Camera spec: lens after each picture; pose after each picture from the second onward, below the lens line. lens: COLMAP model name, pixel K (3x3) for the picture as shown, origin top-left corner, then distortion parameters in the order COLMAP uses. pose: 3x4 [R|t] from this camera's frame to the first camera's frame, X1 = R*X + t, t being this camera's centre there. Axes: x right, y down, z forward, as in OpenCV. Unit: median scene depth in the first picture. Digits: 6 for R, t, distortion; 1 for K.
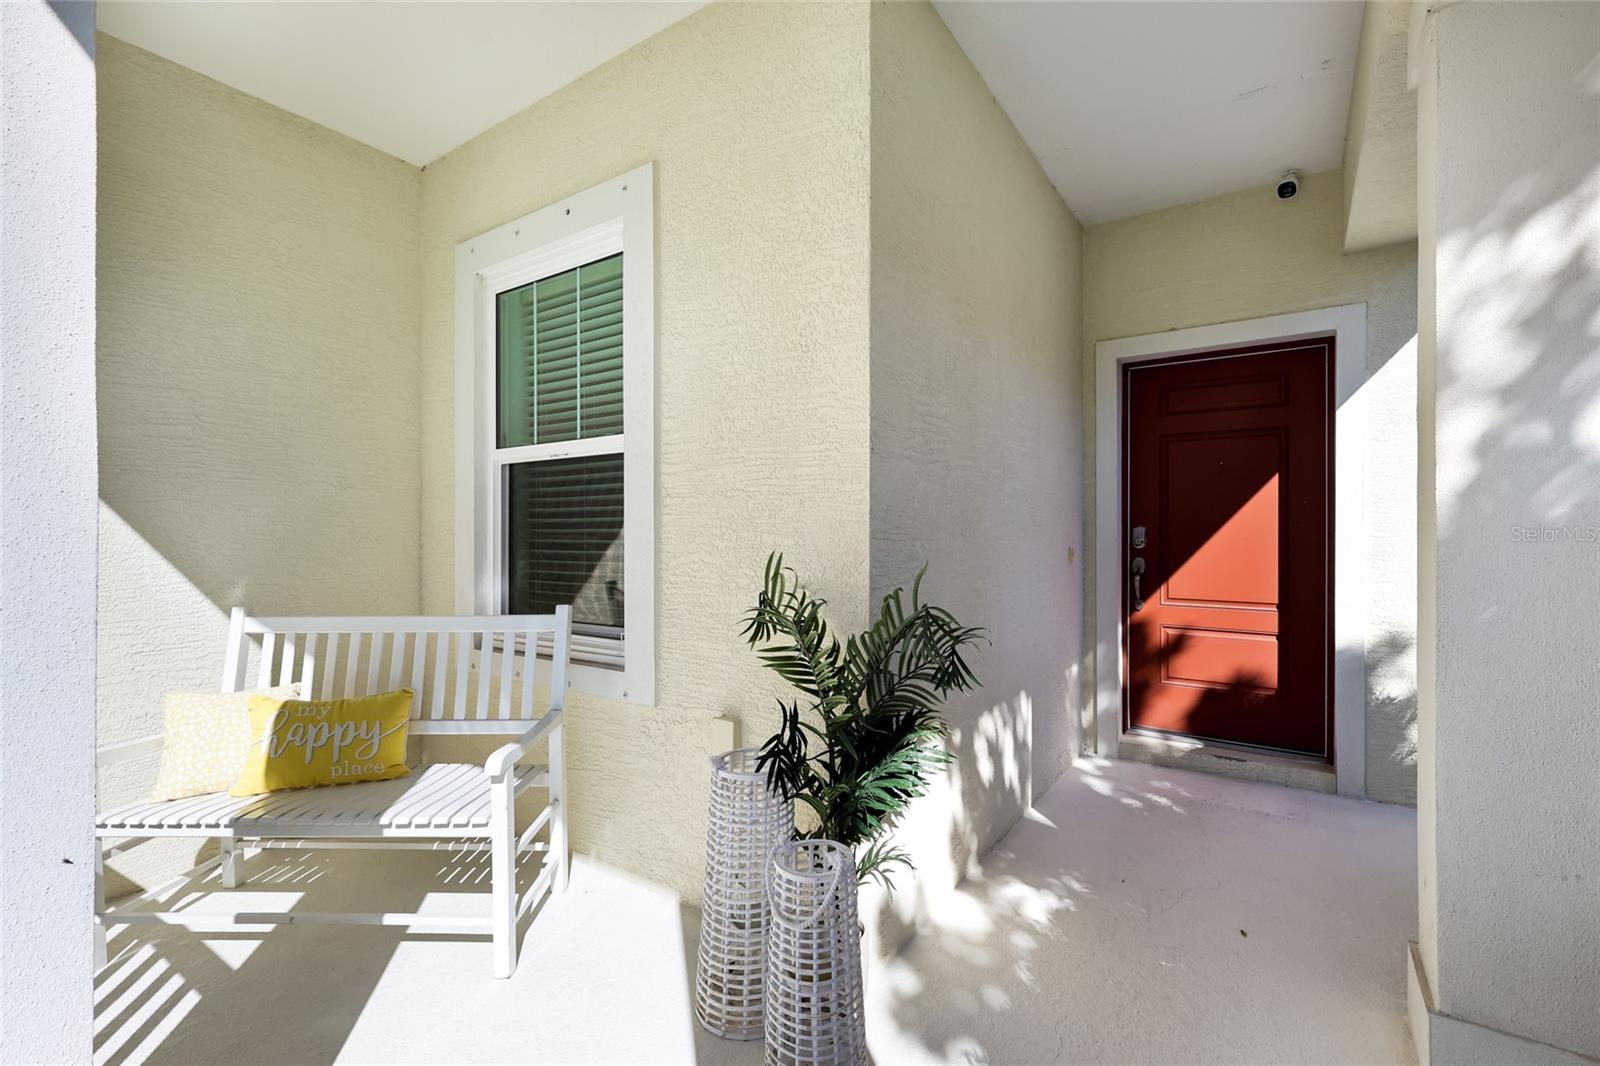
lens RADIAL K [[709.3, 0, 789.6], [0, 709.3, 532.1], [0, 0, 1]] dist [0.013753, -0.002300]
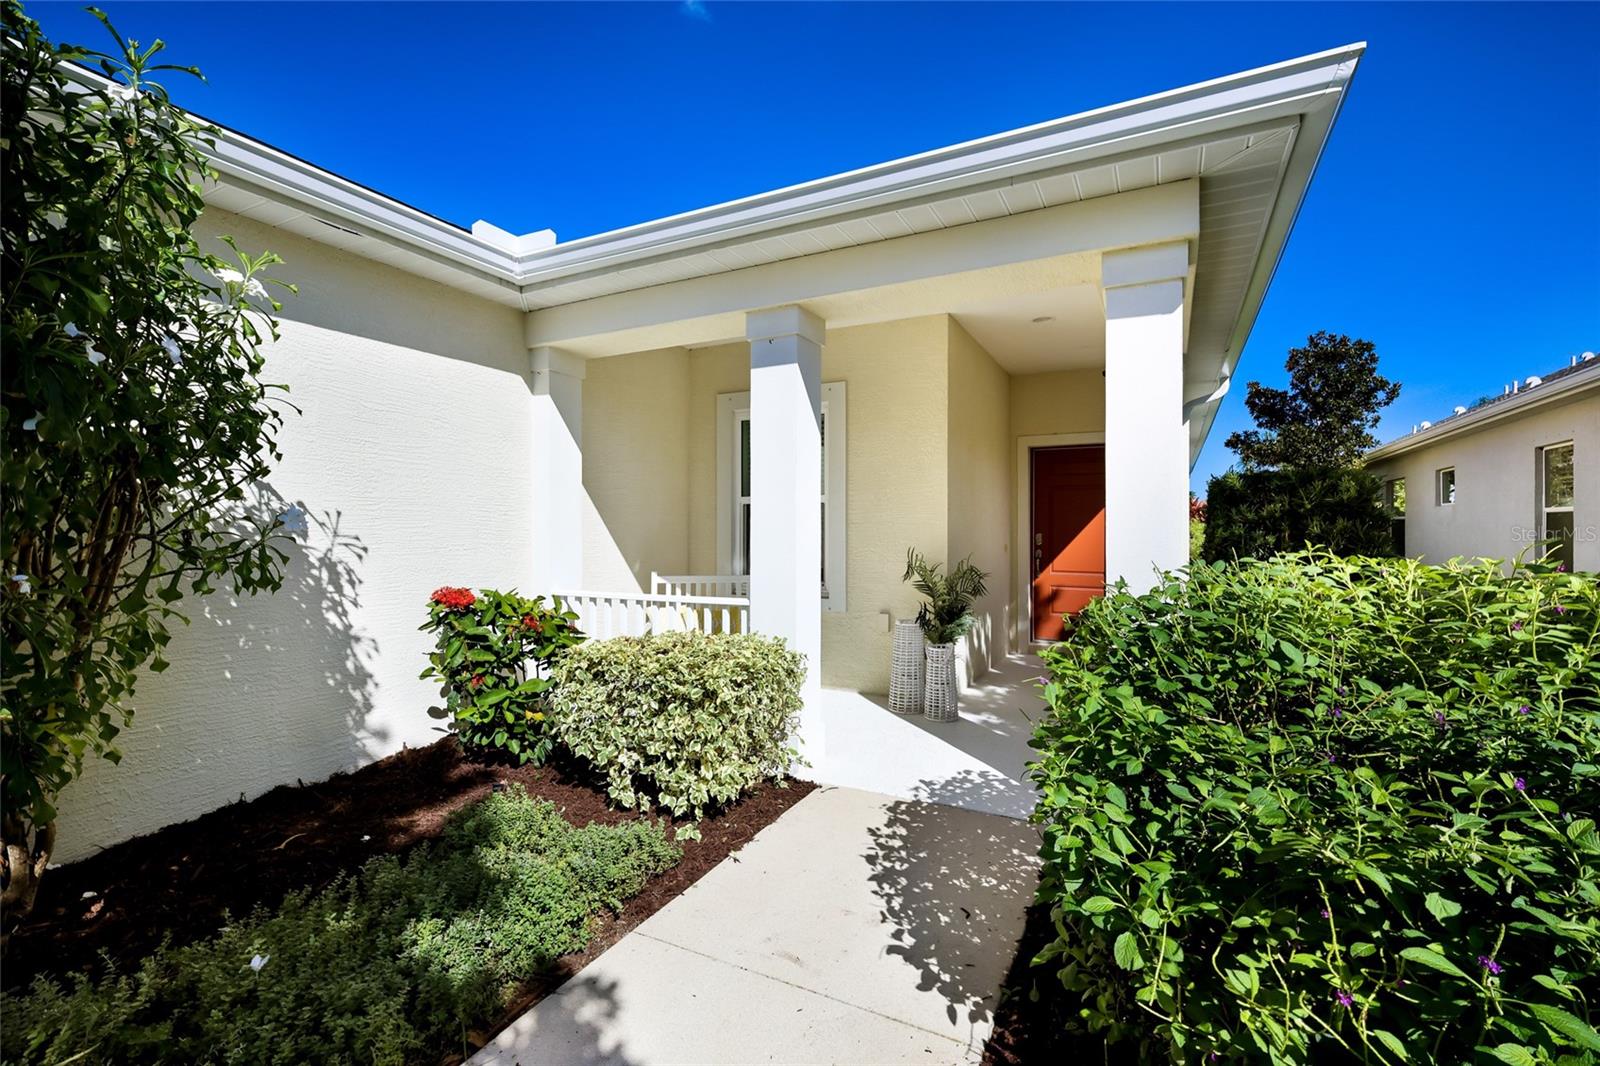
lens RADIAL K [[709.3, 0, 807.9], [0, 709.3, 532.4], [0, 0, 1]] dist [0.013753, -0.002300]
pose [[0.988710, 0.002893, 0.149814, -0.433102], [-0.003835, 0.999975, 0.006001, -0.021433], [-0.149793, -0.006508, 0.988696, -0.843845]]
